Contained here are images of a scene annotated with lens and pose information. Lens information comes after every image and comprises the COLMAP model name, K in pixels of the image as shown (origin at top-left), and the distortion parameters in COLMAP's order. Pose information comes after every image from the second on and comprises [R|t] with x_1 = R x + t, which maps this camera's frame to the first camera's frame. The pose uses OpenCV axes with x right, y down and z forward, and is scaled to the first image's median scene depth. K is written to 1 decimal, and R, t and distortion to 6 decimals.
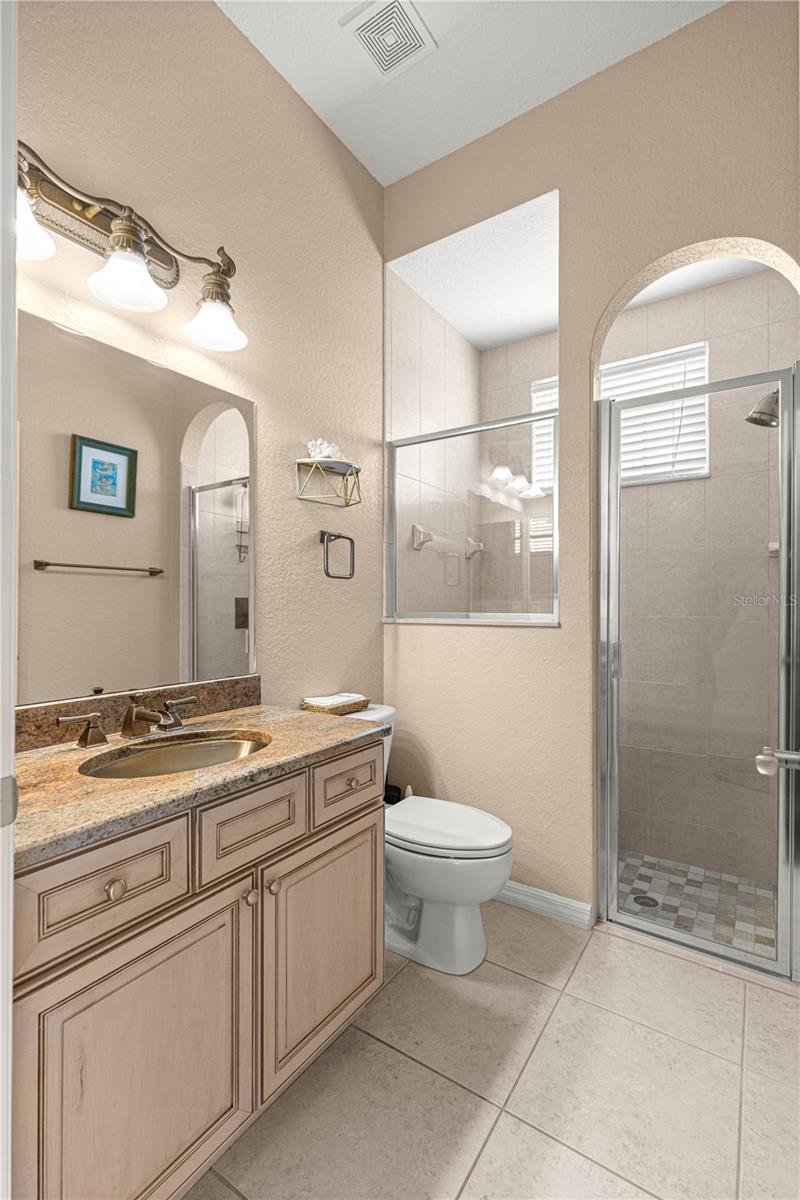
lens RADIAL K [[541.4, 0, 400.0], [0, 541.4, 600.0], [0, 0, 1]] dist [0.003373, 0.000389]
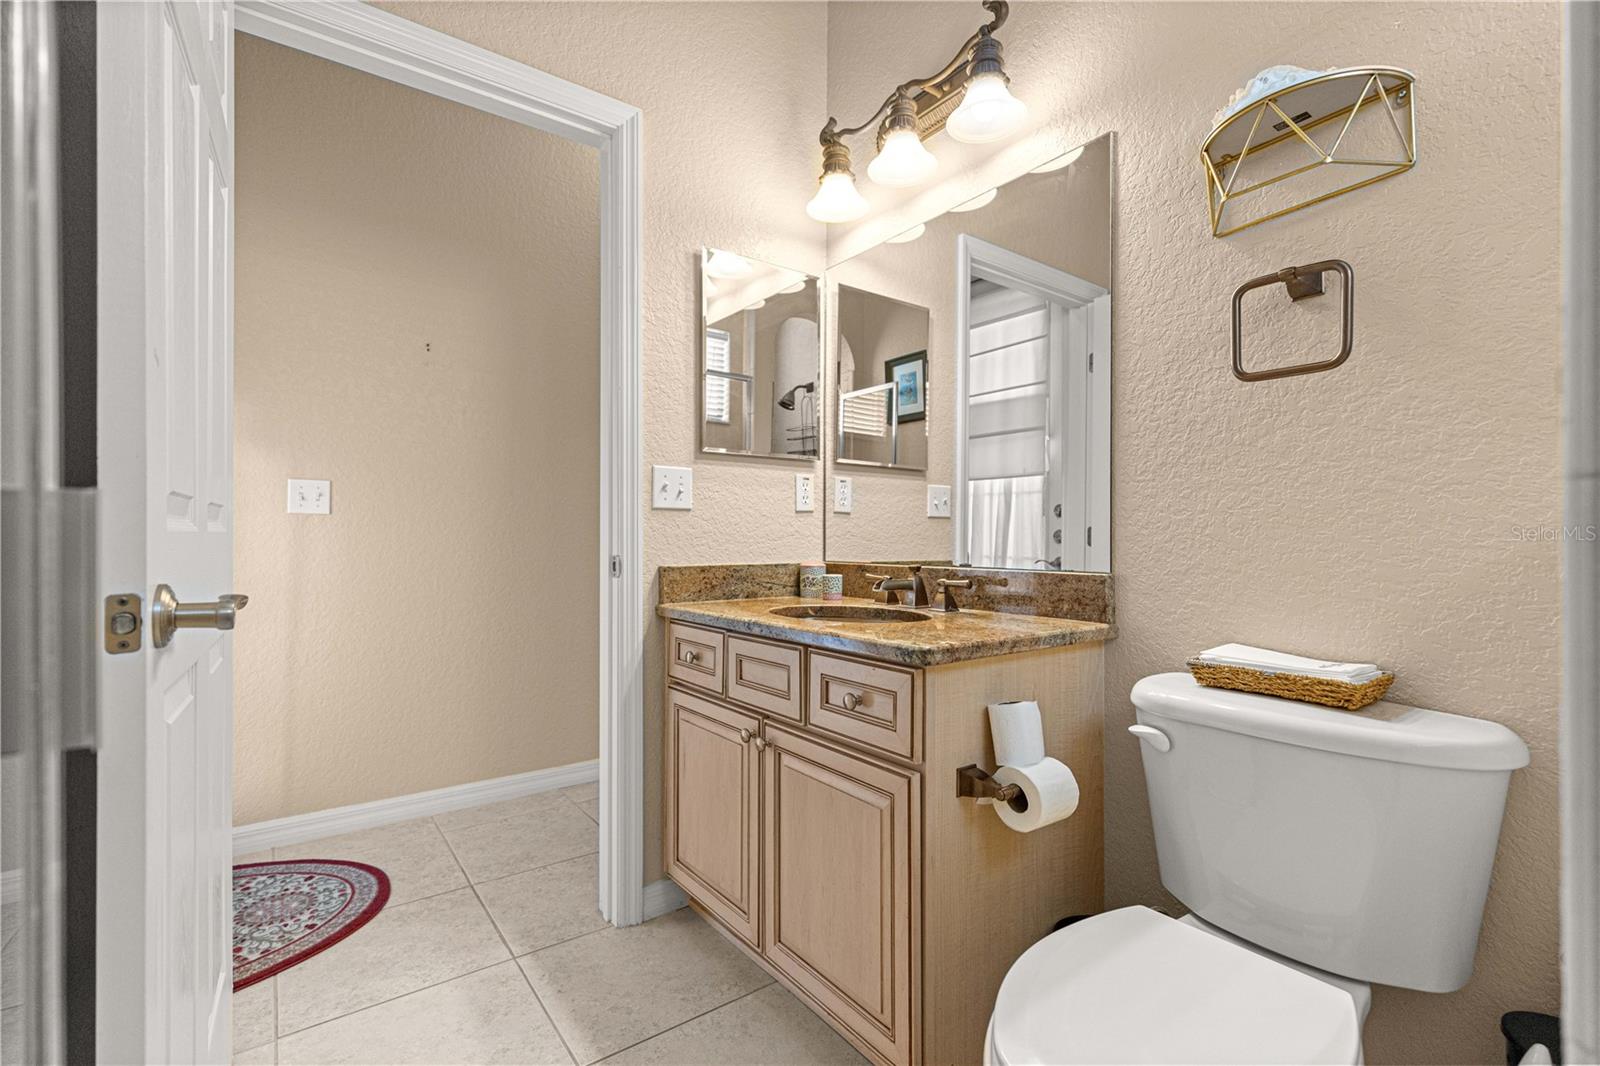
lens RADIAL K [[721.8, 0, 810.5], [0, 721.8, 539.4], [0, 0, 1]] dist [0.003373, 0.000389]
pose [[-0.346164, -0.008255, -0.938138, 0.980832], [0.006002, 0.999921, -0.011013, 0.166730], [0.938155, -0.009444, -0.346087, 1.539377]]
